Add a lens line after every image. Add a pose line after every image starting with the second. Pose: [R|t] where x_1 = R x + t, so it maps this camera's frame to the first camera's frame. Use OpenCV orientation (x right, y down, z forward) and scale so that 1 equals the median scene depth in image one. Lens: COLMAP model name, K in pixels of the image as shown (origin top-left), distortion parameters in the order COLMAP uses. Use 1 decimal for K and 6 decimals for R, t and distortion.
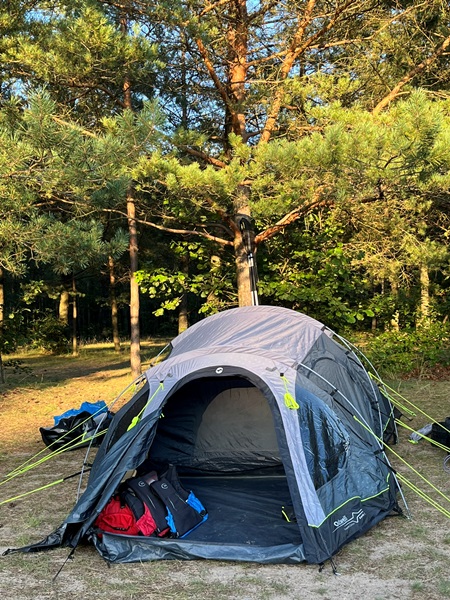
lens RADIAL K [[792.7, 0, 225.6], [0, 792.7, 300.5], [0, 0, 1]] dist [0.100342, 0.000000]
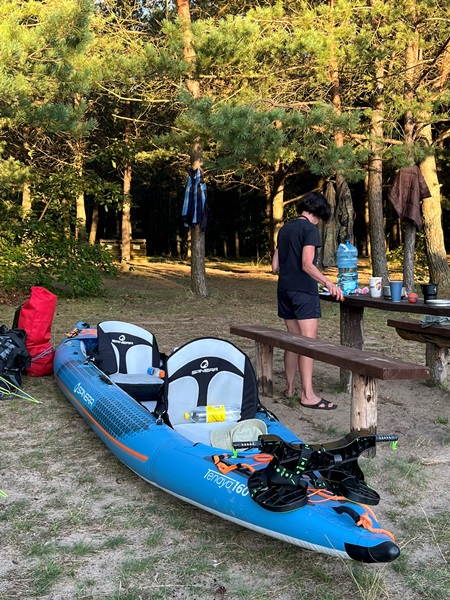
lens RADIAL K [[792.7, 0, 220.1], [0, 792.7, 302.5], [0, 0, 1]] dist [0.100342, 0.000000]
pose [[0.897910, 0.003786, 0.440162, 0.104708], [-0.044651, 0.995588, 0.082523, 0.009347], [-0.437908, -0.093752, 0.894118, 0.039817]]
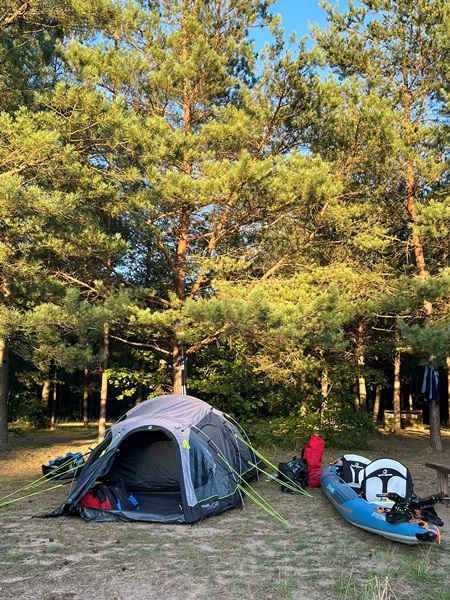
lens RADIAL K [[698.0, 0, 225.1], [0, 698.0, 305.1], [0, 0, 1]] dist [0.103110, 0.000000]
pose [[0.997070, 0.051760, 0.056315, 0.042277], [-0.044333, 0.991044, -0.125959, 0.000447], [-0.062331, 0.123093, 0.990436, -0.491601]]
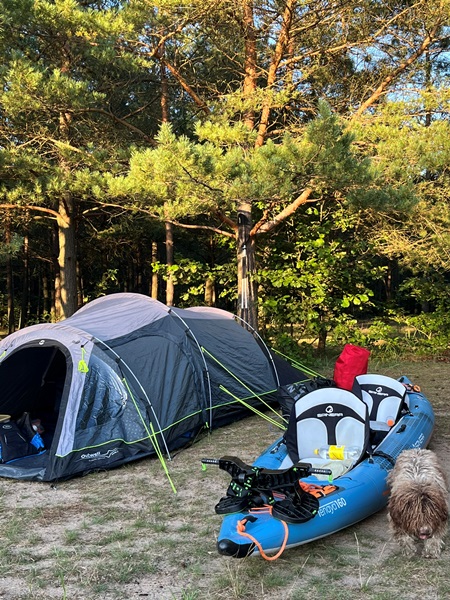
lens RADIAL K [[792.7, 0, 224.6], [0, 792.7, 302.5], [0, 0, 1]] dist [0.100342, 0.000000]
pose [[0.953574, 0.004460, -0.301126, 0.470923], [0.003018, 0.999699, 0.024366, -0.007079], [0.301143, -0.024144, 0.953273, -0.123478]]
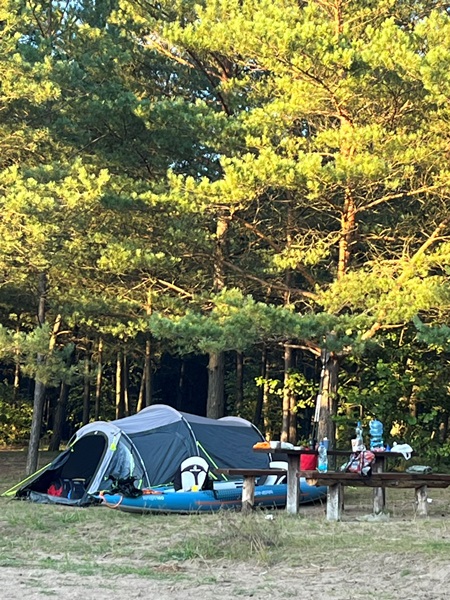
lens RADIAL K [[1745.8, 0, 225.0], [0, 1745.8, 299.9], [0, 0, 1]] dist [0.100249, 0.000000]
pose [[0.777545, 0.000135, -0.628827, 2.305558], [-0.029618, 0.998898, -0.036407, -0.079561], [0.628129, 0.046933, 0.776692, -1.786085]]
